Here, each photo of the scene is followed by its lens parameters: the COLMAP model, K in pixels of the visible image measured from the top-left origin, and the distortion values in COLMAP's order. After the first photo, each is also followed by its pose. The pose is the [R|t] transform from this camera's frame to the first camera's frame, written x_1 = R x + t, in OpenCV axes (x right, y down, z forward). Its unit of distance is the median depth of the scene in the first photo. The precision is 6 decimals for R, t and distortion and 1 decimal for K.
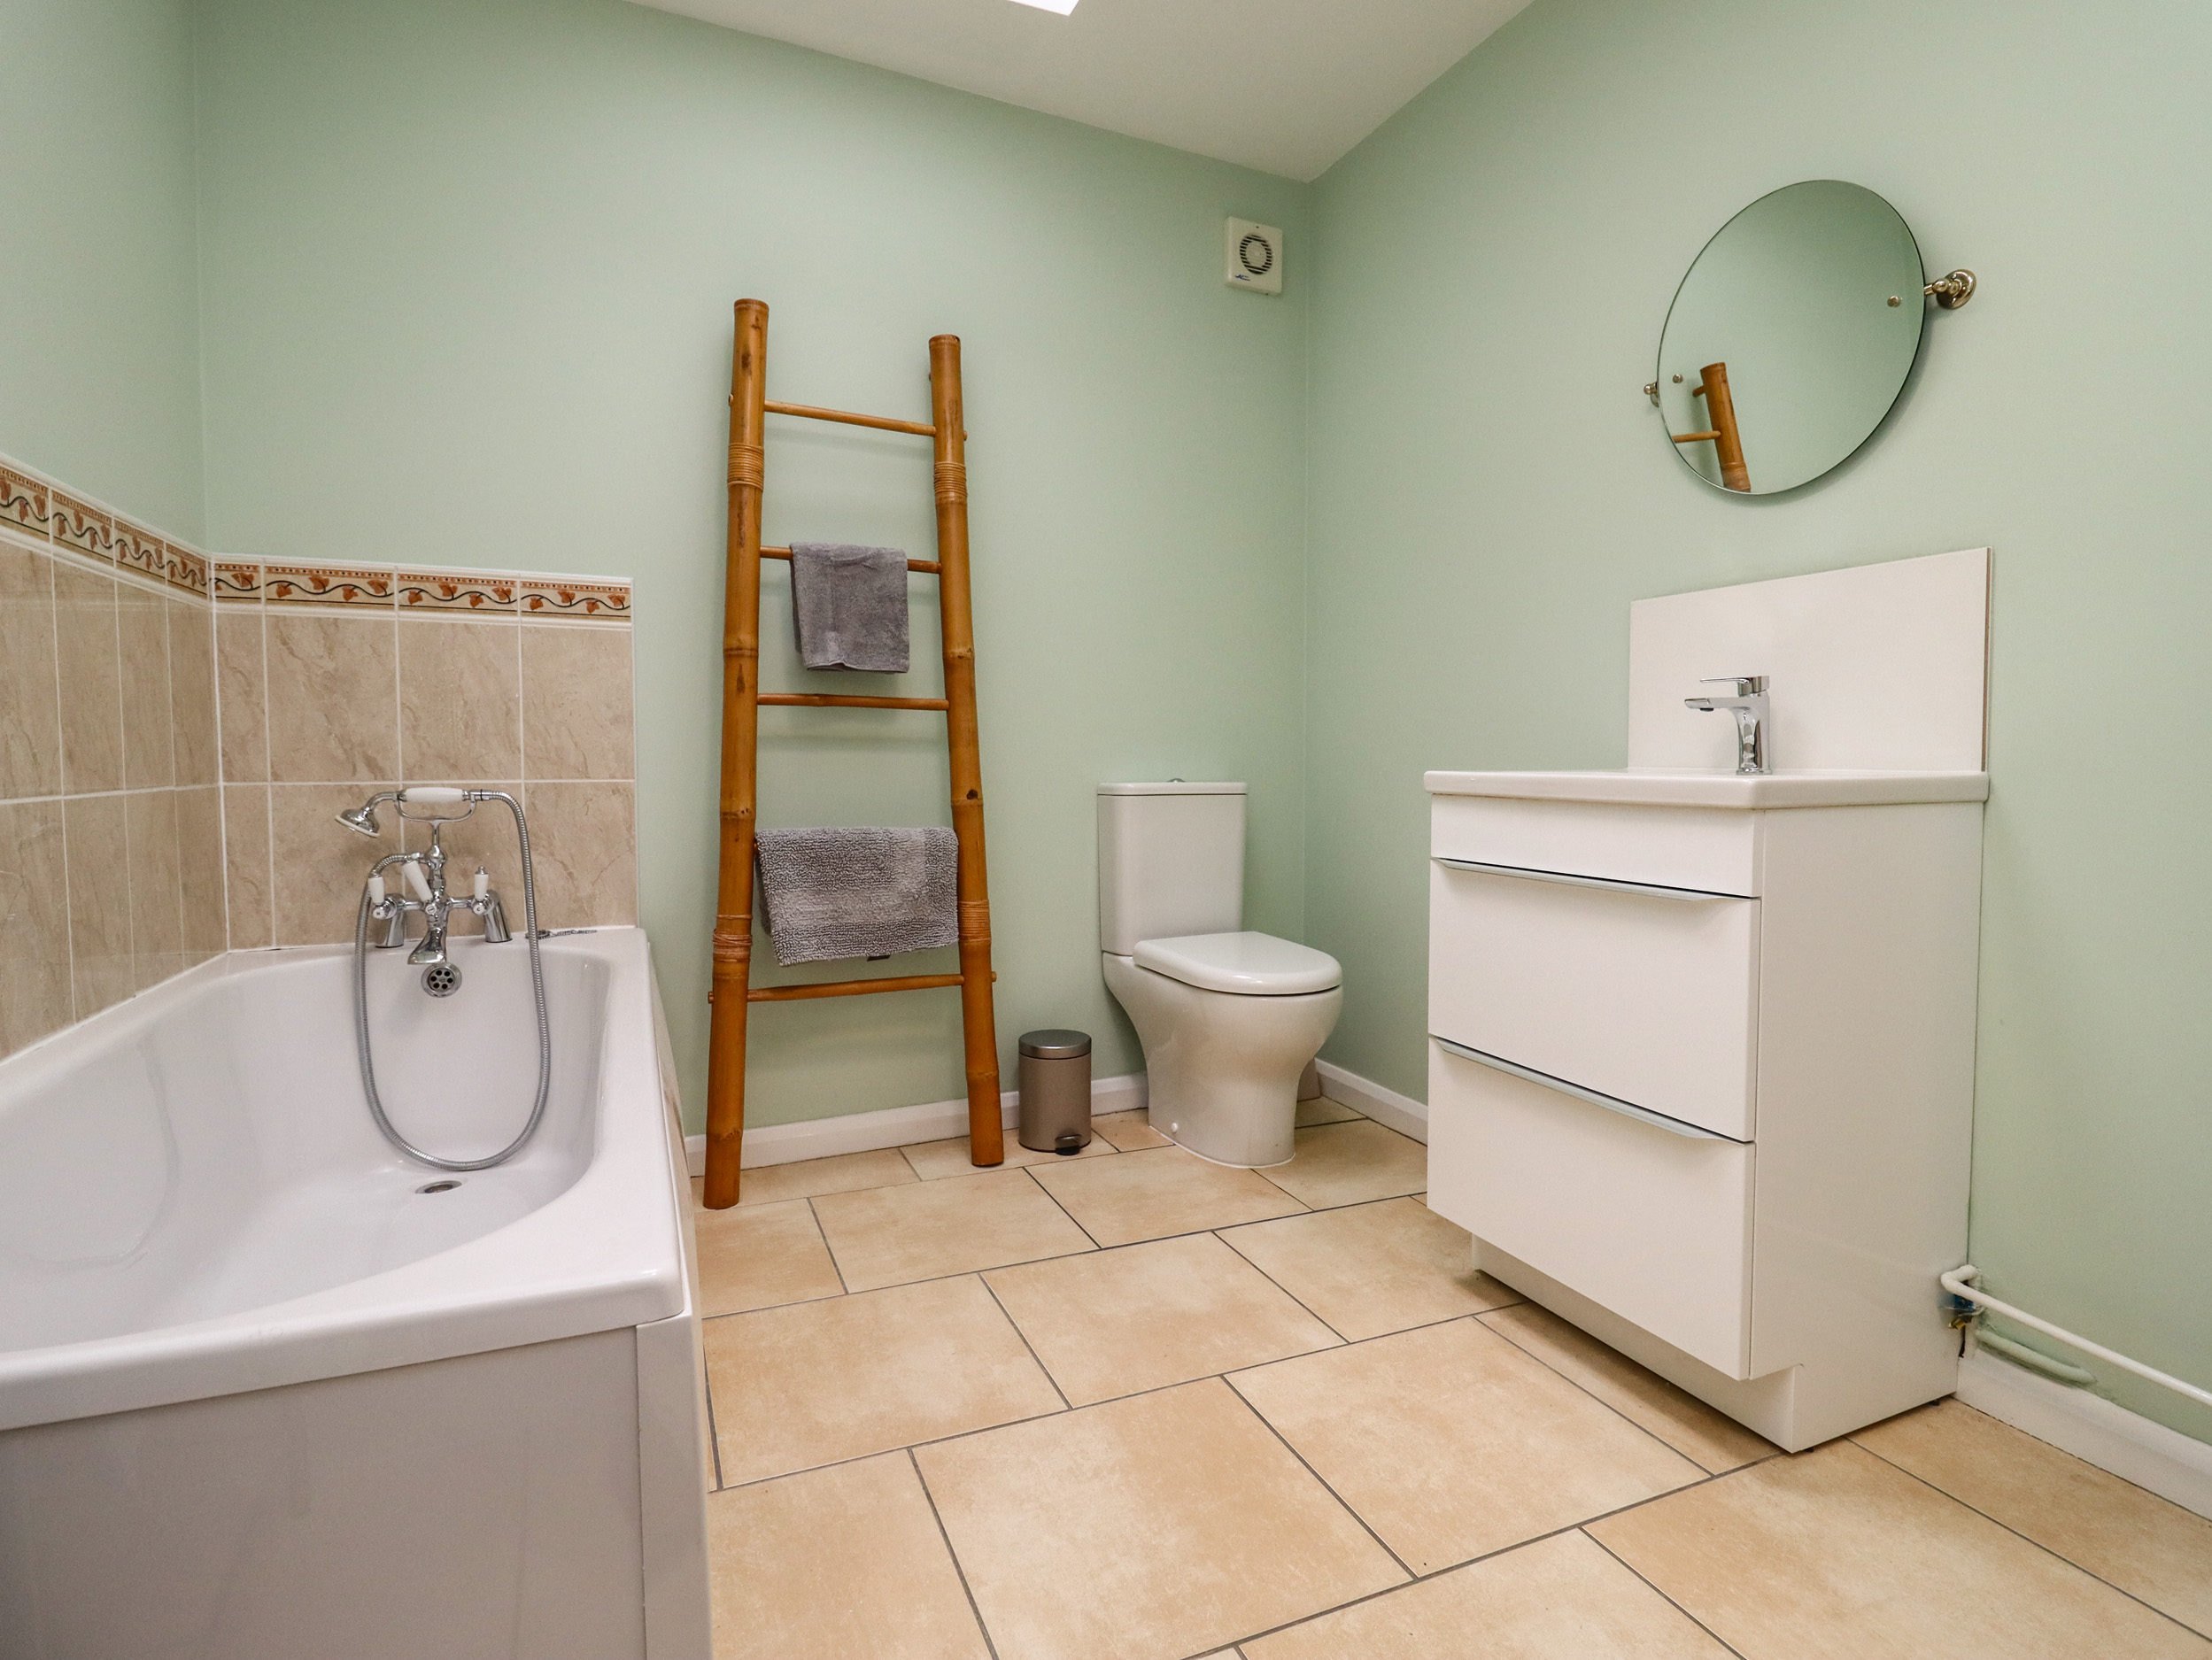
lens RADIAL K [[1153.1, 0, 1106.0], [0, 1153.1, 830.0], [0, 0, 1]] dist [0.002274, -0.022264]
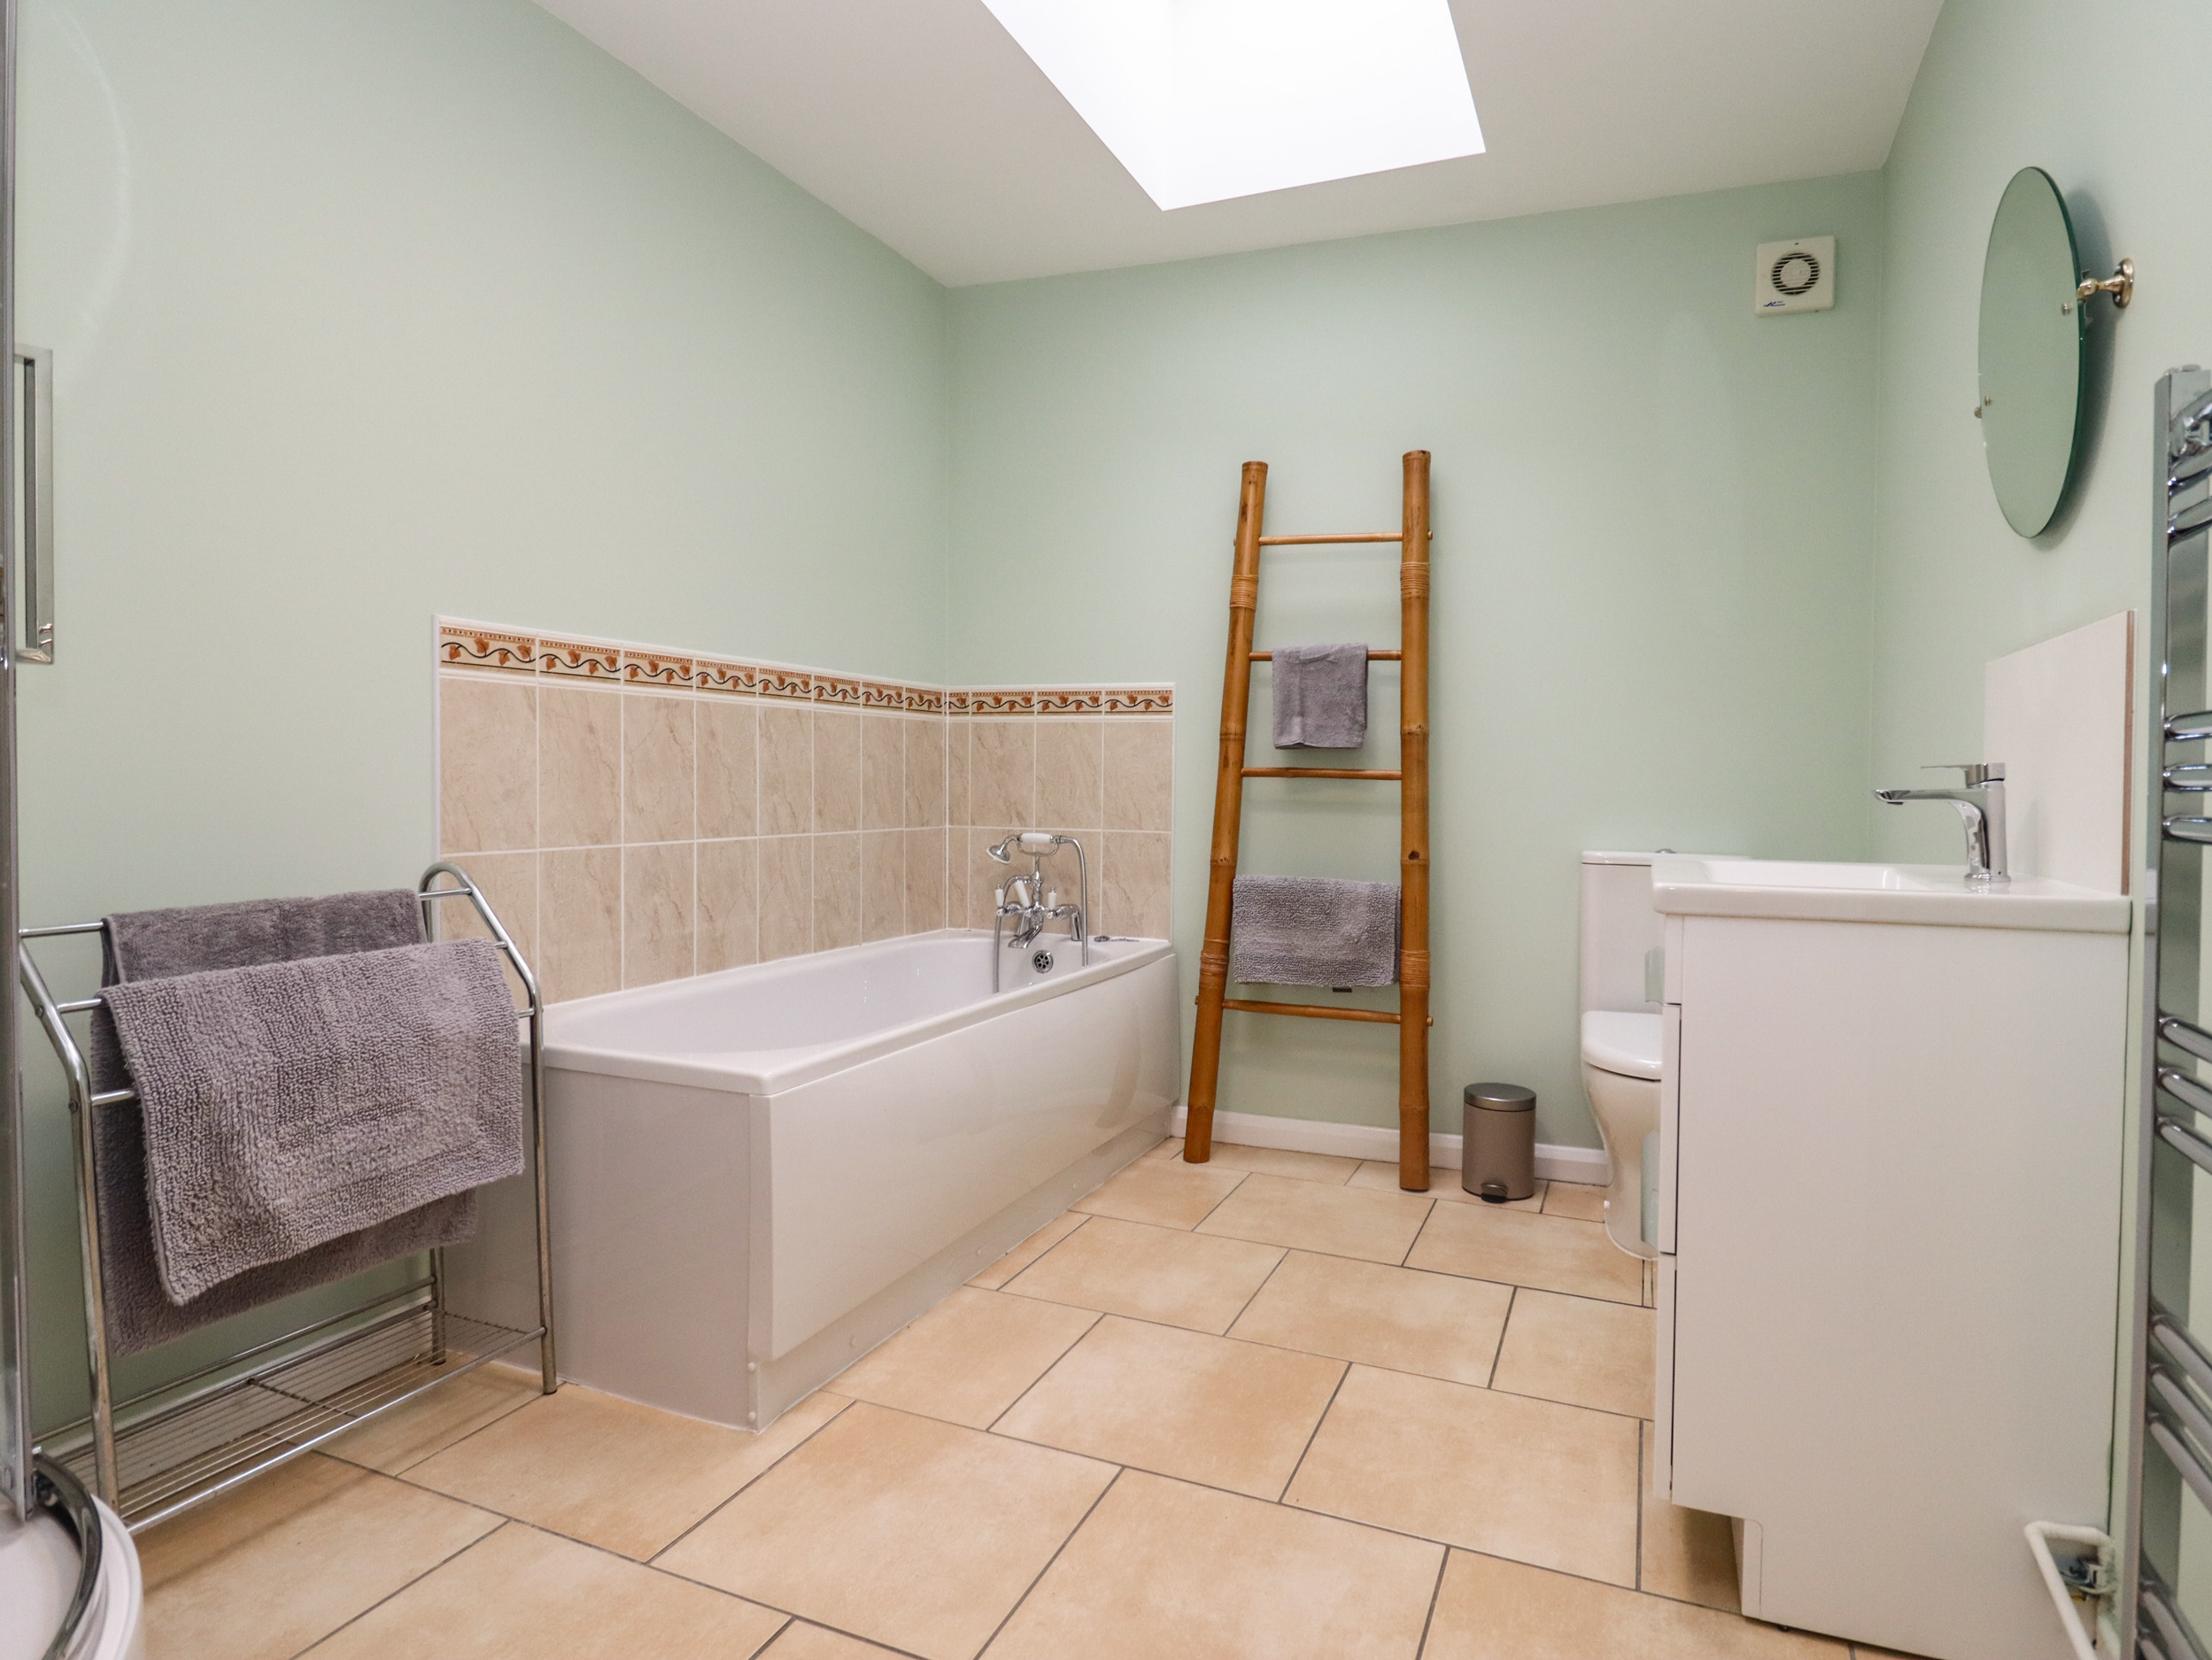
lens RADIAL K [[1257.8, 0, 1106.0], [0, 1257.8, 830.0], [0, 0, 1]] dist [0.000188, -0.000593]
pose [[0.685871, 0.036032, -0.726831, 0.605258], [-0.057757, 0.998318, -0.005011, -0.033957], [0.725428, 0.045417, 0.686798, -0.062076]]
